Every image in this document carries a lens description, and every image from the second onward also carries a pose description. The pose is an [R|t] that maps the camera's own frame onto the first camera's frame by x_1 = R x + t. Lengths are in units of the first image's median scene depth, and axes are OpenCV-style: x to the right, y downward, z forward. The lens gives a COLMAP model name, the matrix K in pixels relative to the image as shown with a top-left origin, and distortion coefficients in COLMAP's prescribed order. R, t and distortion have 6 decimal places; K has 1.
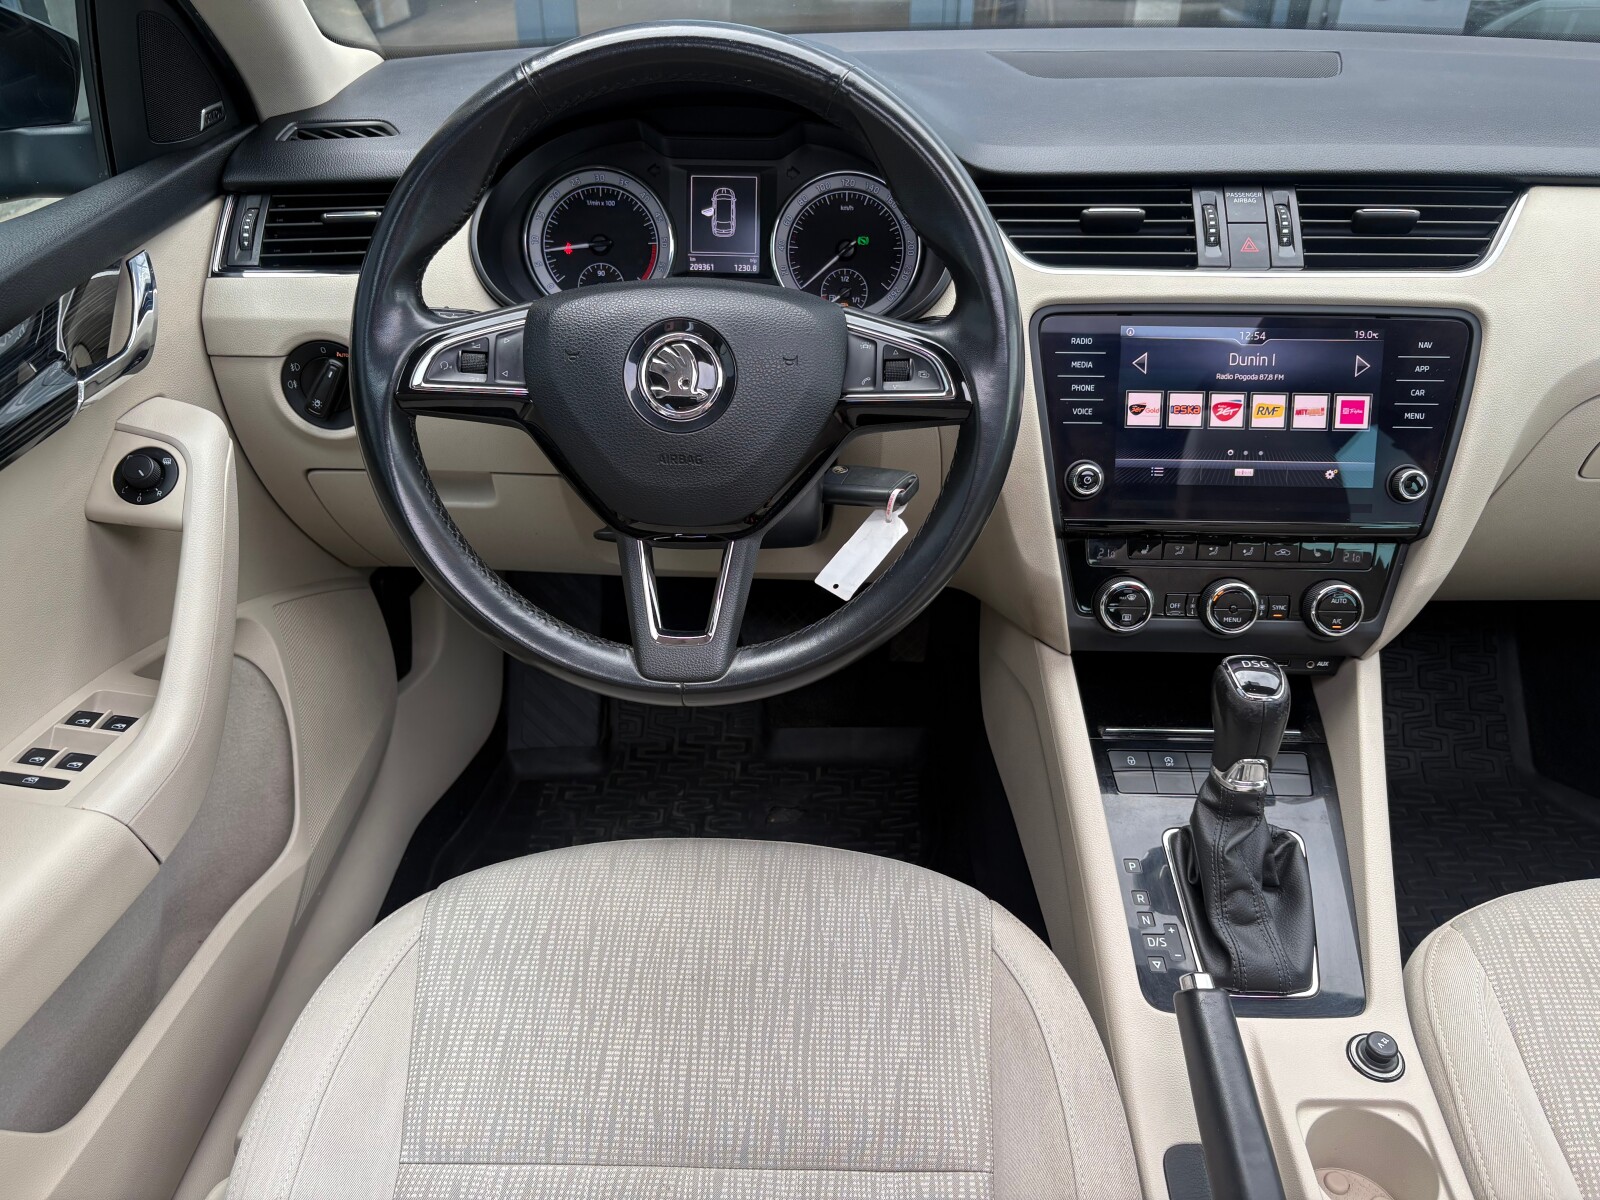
lens RADIAL K [[1236.1, 0, 794.9], [0, 1236.1, 606.3], [0, 0, 1]] dist [0.013806, -0.005769]
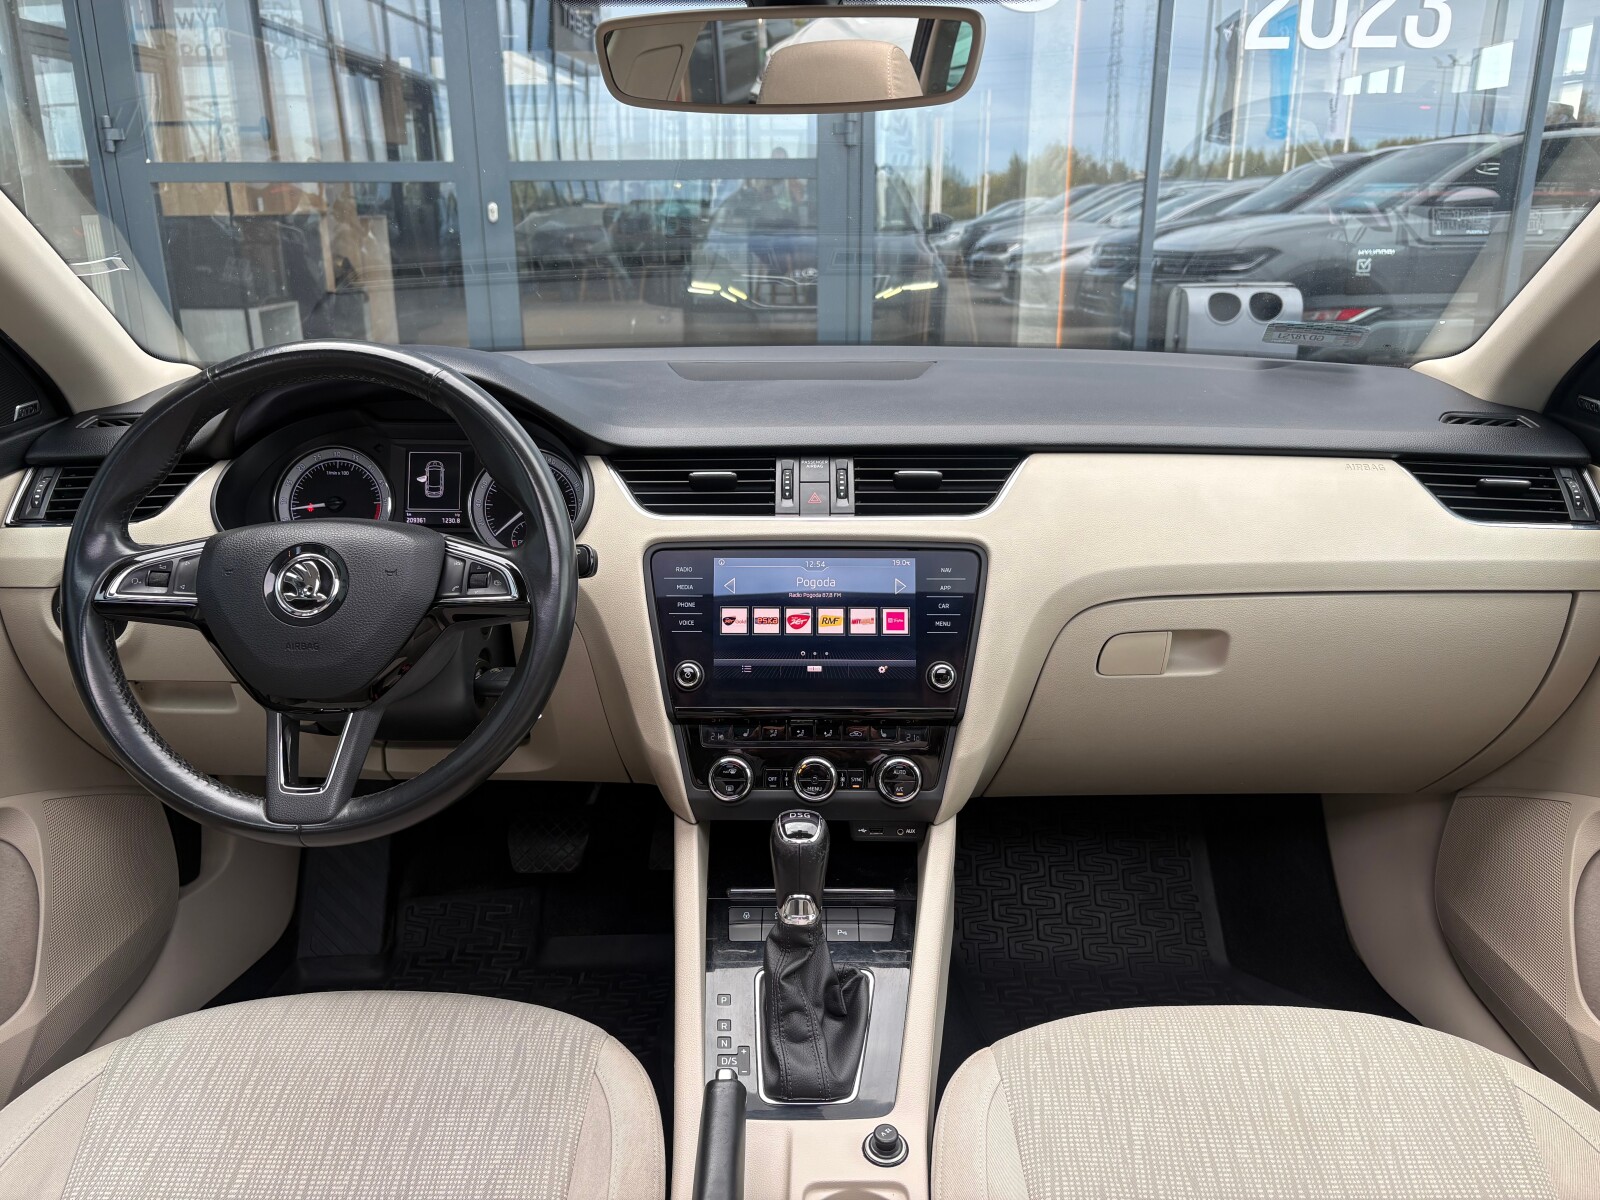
lens RADIAL K [[1218.8, 0, 790.0], [0, 1218.8, 600.7], [0, 0, 1]] dist [0.076007, -0.087611]
pose [[0.999920, -0.009454, 0.008456, 0.330228], [0.011172, 0.972097, -0.234312, 0.116699], [-0.006005, 0.234388, 0.972125, -0.229460]]
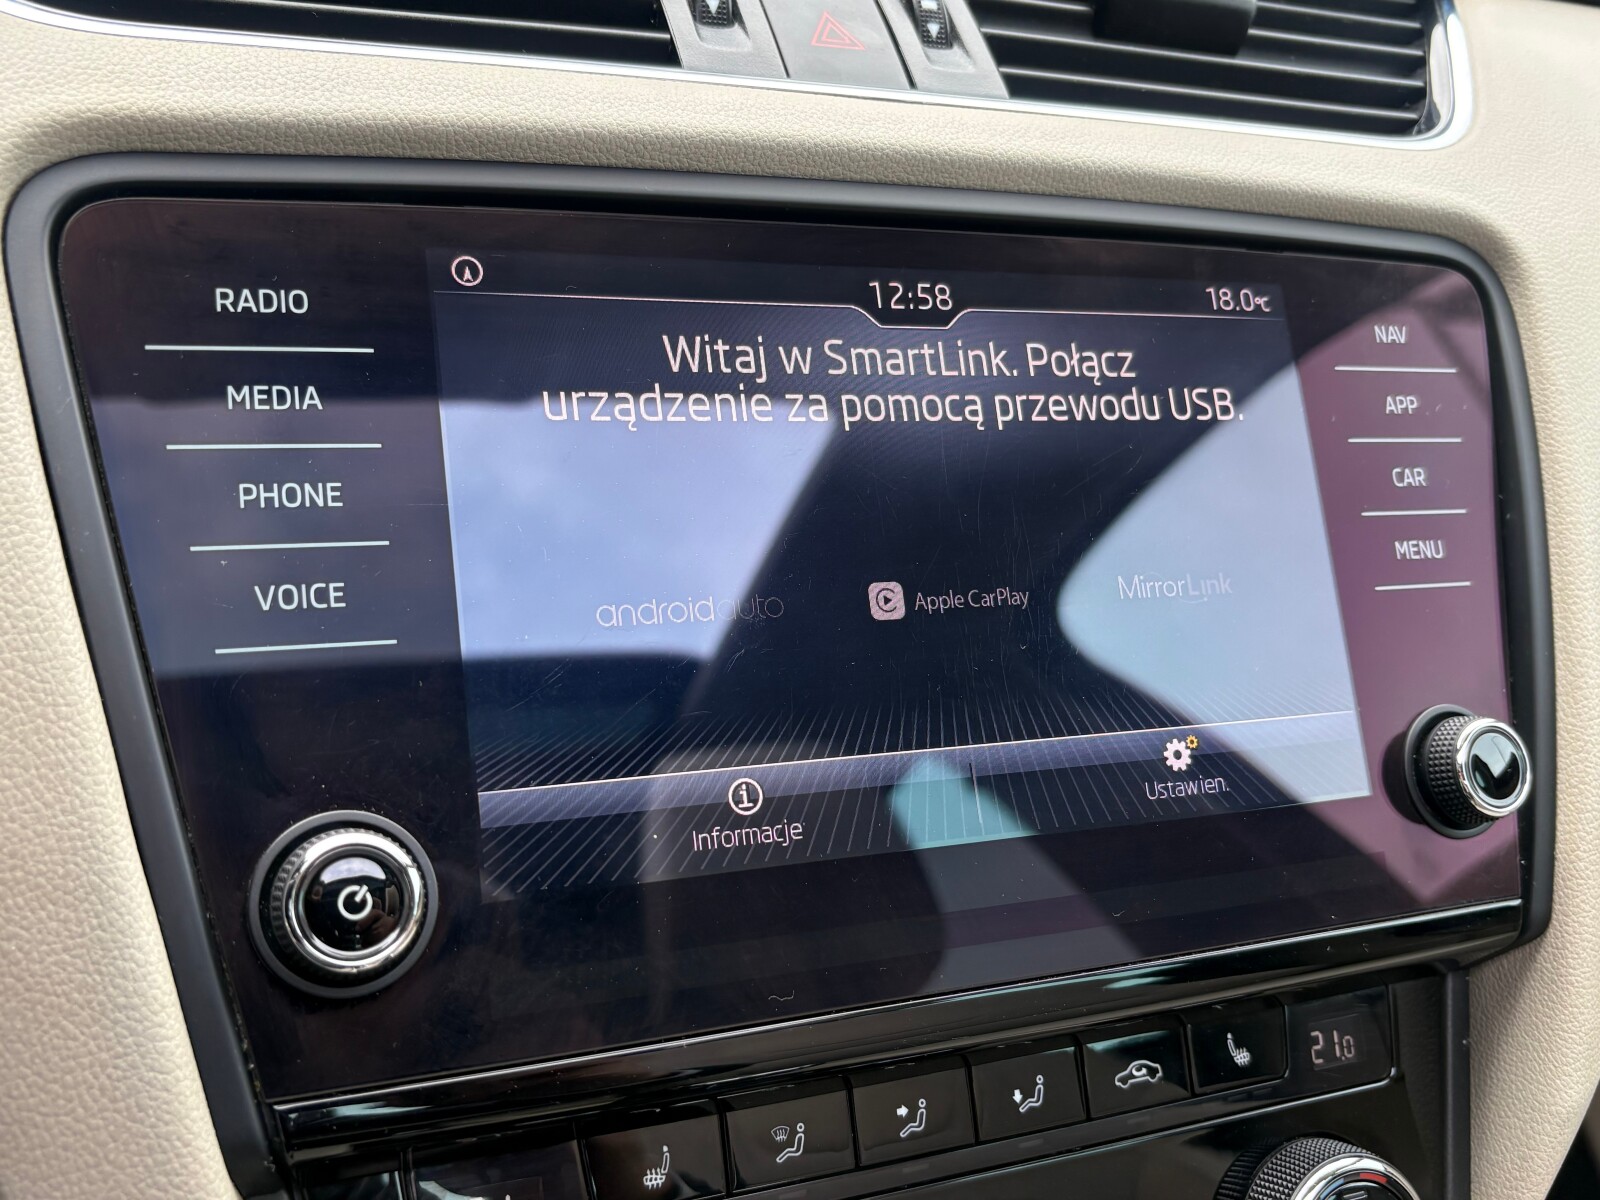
lens RADIAL K [[1574.8, 0, 800.0], [0, 1574.8, 600.0], [0, 0, 1]] dist [0.005234, 0.022186]
pose [[0.905162, -0.056033, 0.421358, 0.195282], [0.180297, 0.948295, -0.261207, -0.067382], [-0.384935, 0.312404, 0.868463, 0.723050]]
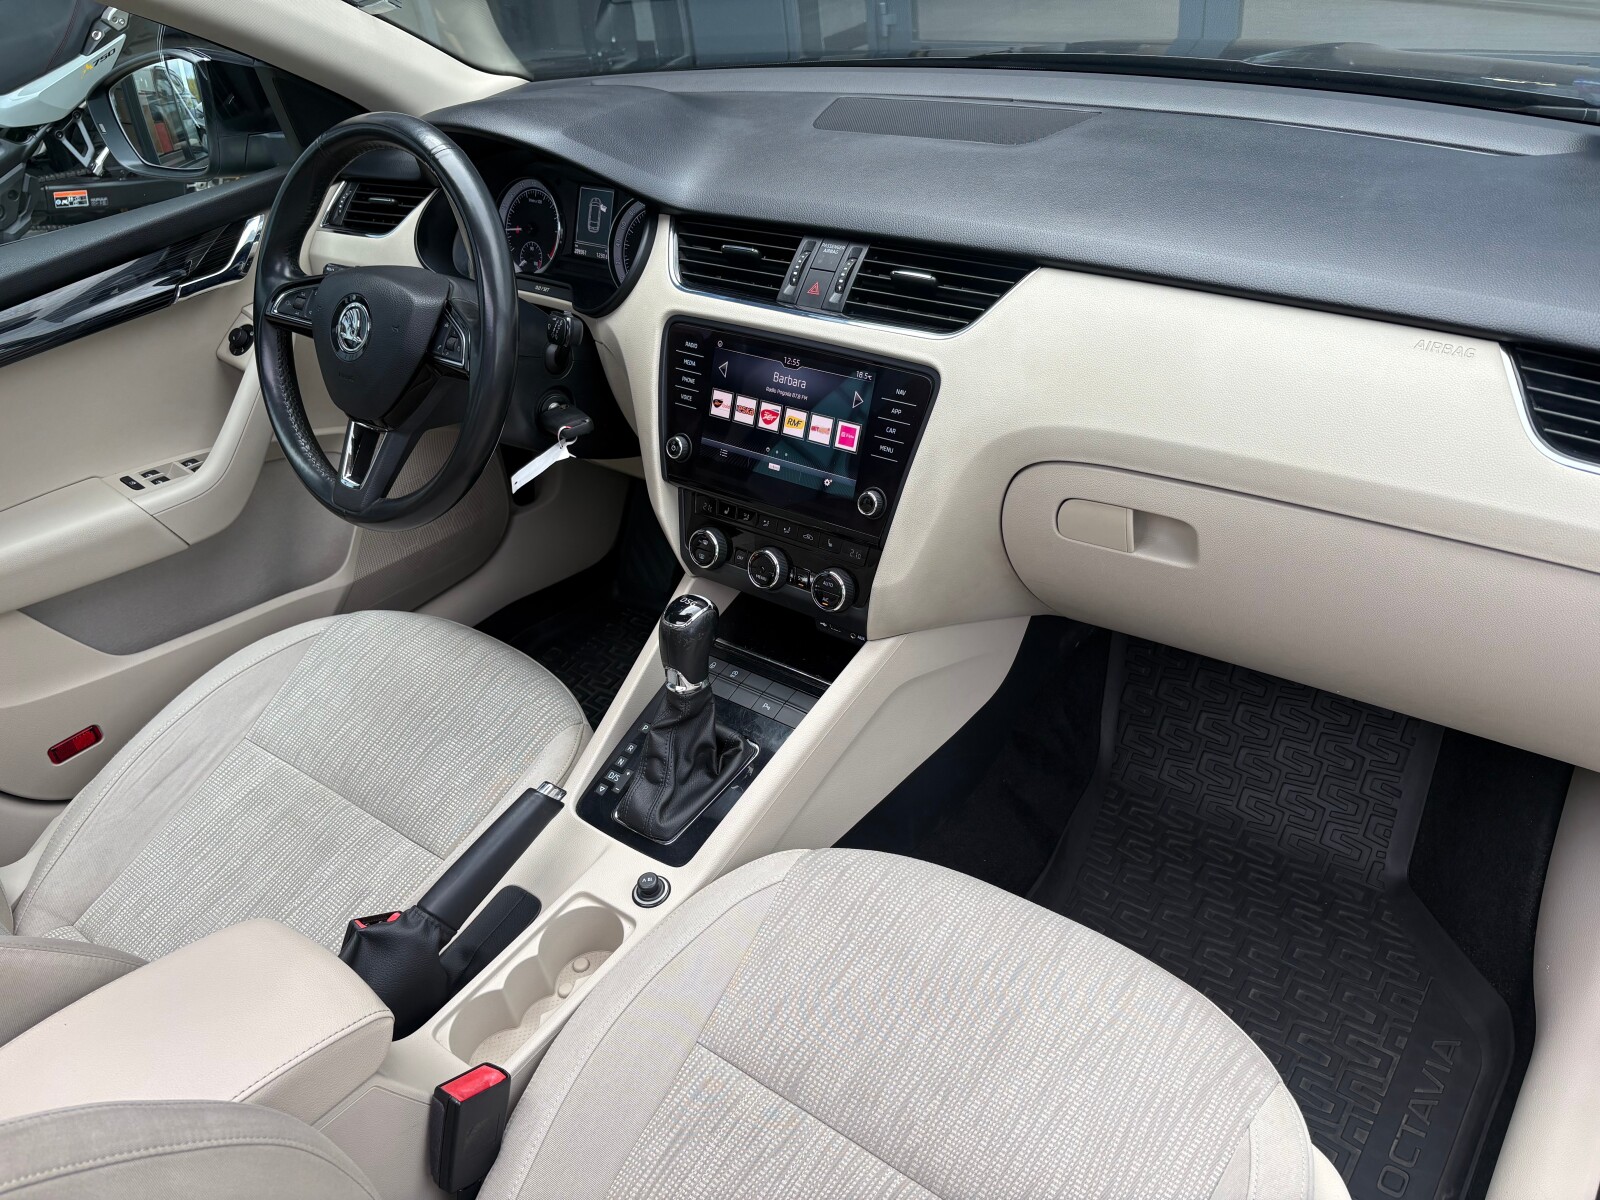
lens RADIAL K [[1199.5, 0, 796.7], [0, 1199.5, 610.1], [0, 0, 1]] dist [0.088865, -0.192262]
pose [[0.799106, 0.268491, -0.537905, 1.100352], [-0.219552, 0.963267, 0.154642, -0.164065], [0.559666, -0.005477, 0.828700, -0.021605]]
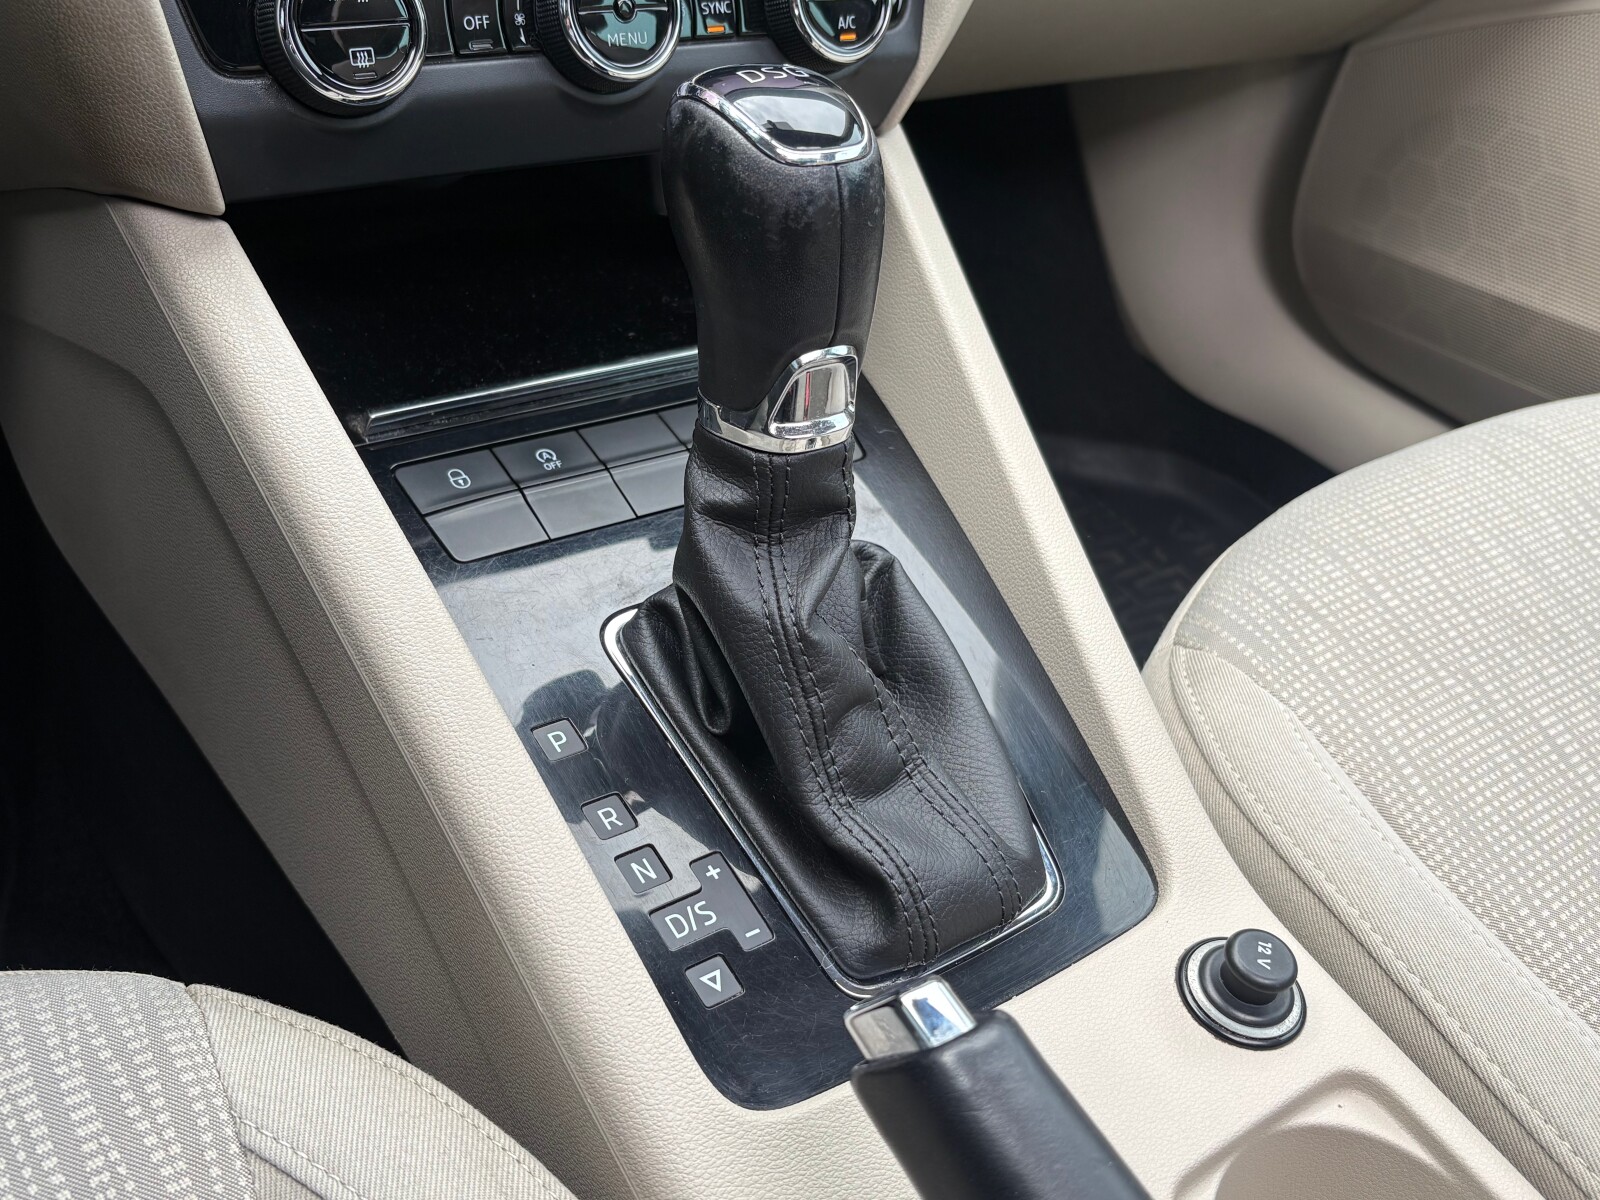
lens RADIAL K [[1574.8, 0, 800.0], [0, 1574.8, 600.0], [0, 0, 1]] dist [0.005234, 0.022186]
pose [[0.794289, -0.268883, 0.544799, 0.092000], [0.201483, 0.962564, 0.181317, 0.102512], [-0.573157, -0.034250, 0.818729, 0.589586]]
